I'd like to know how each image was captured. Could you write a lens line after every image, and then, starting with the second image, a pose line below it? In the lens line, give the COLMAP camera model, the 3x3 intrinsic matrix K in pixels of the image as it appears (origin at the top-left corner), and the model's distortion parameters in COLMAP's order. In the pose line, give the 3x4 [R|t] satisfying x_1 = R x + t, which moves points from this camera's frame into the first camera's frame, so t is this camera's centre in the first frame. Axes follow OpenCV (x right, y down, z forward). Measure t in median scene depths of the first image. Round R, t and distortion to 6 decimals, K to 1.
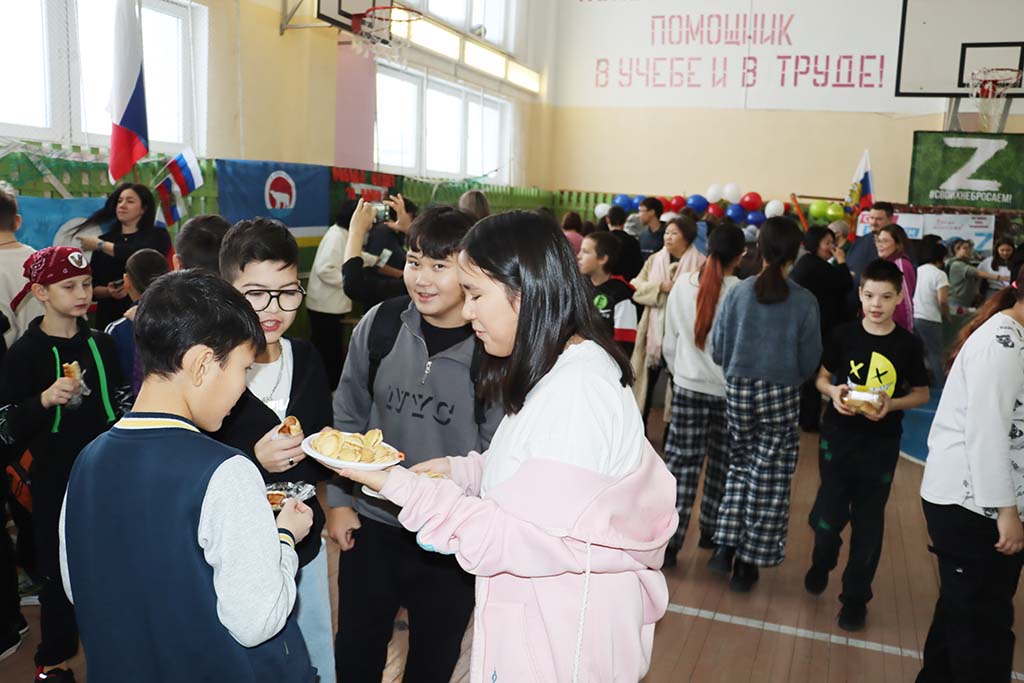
lens RADIAL K [[846.4, 0, 512.0], [0, 846.4, 341.5], [0, 0, 1]] dist [-0.195390, 0.173736]
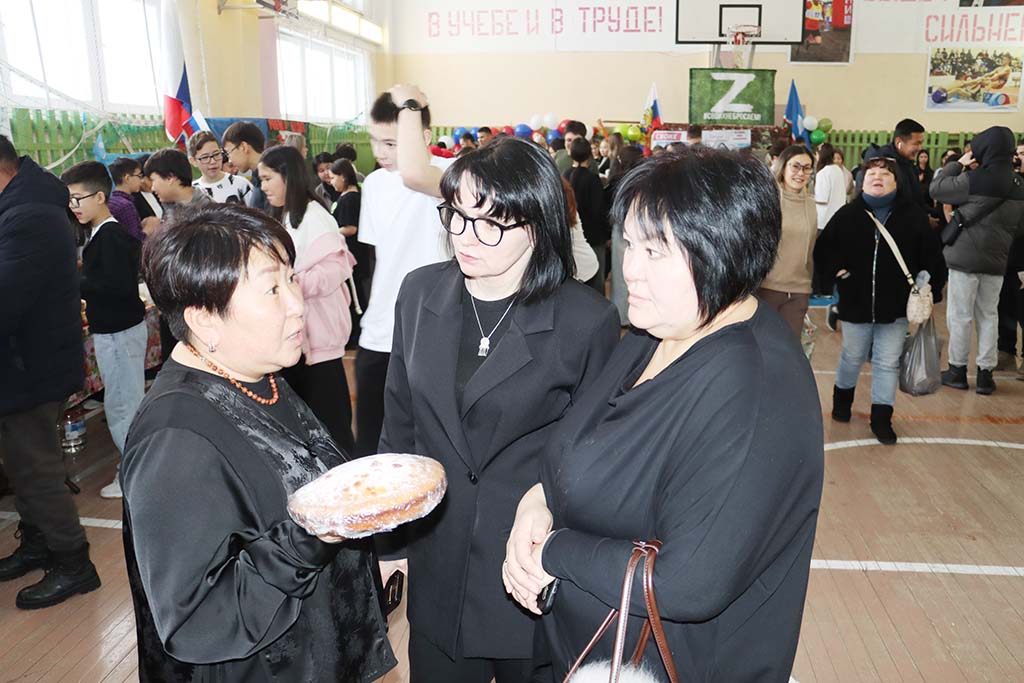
lens RADIAL K [[846.4, 0, 512.0], [0, 846.4, 341.5], [0, 0, 1]] dist [-0.195390, 0.173736]
pose [[0.965445, -0.103662, 0.239103, -0.128349], [0.083758, 0.992232, 0.091981, 0.028668], [-0.246781, -0.068775, 0.966628, -0.220712]]
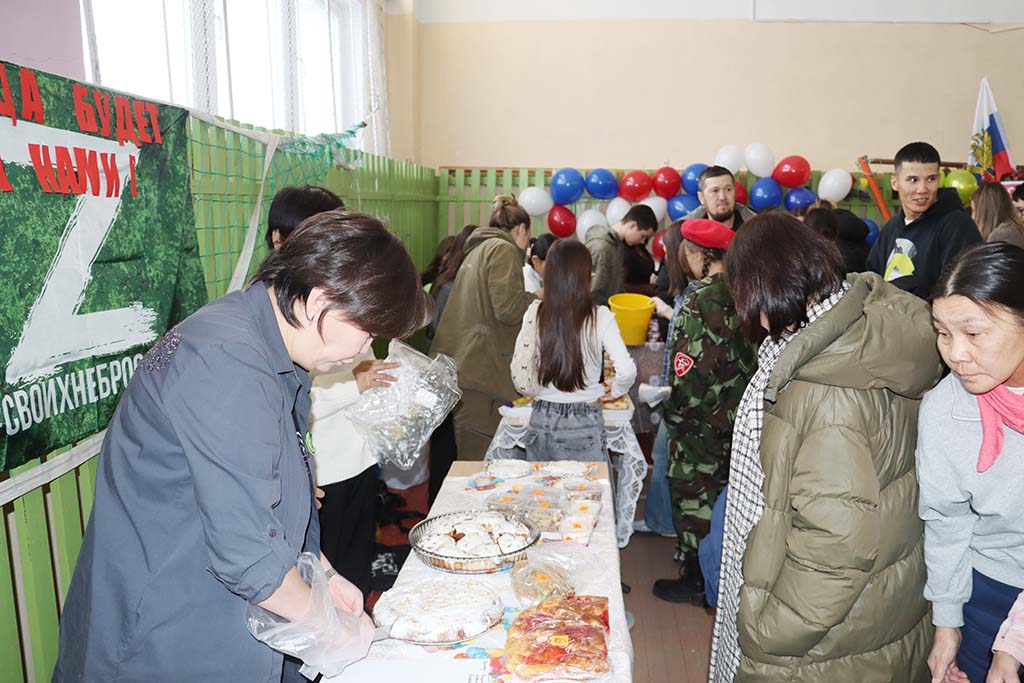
lens RADIAL K [[846.4, 0, 512.0], [0, 846.4, 341.5], [0, 0, 1]] dist [-0.195390, 0.173736]
pose [[0.956090, -0.089636, 0.279030, -0.081140], [0.087335, 0.995964, 0.020694, -0.081973], [-0.279759, 0.004584, 0.960059, 0.514791]]
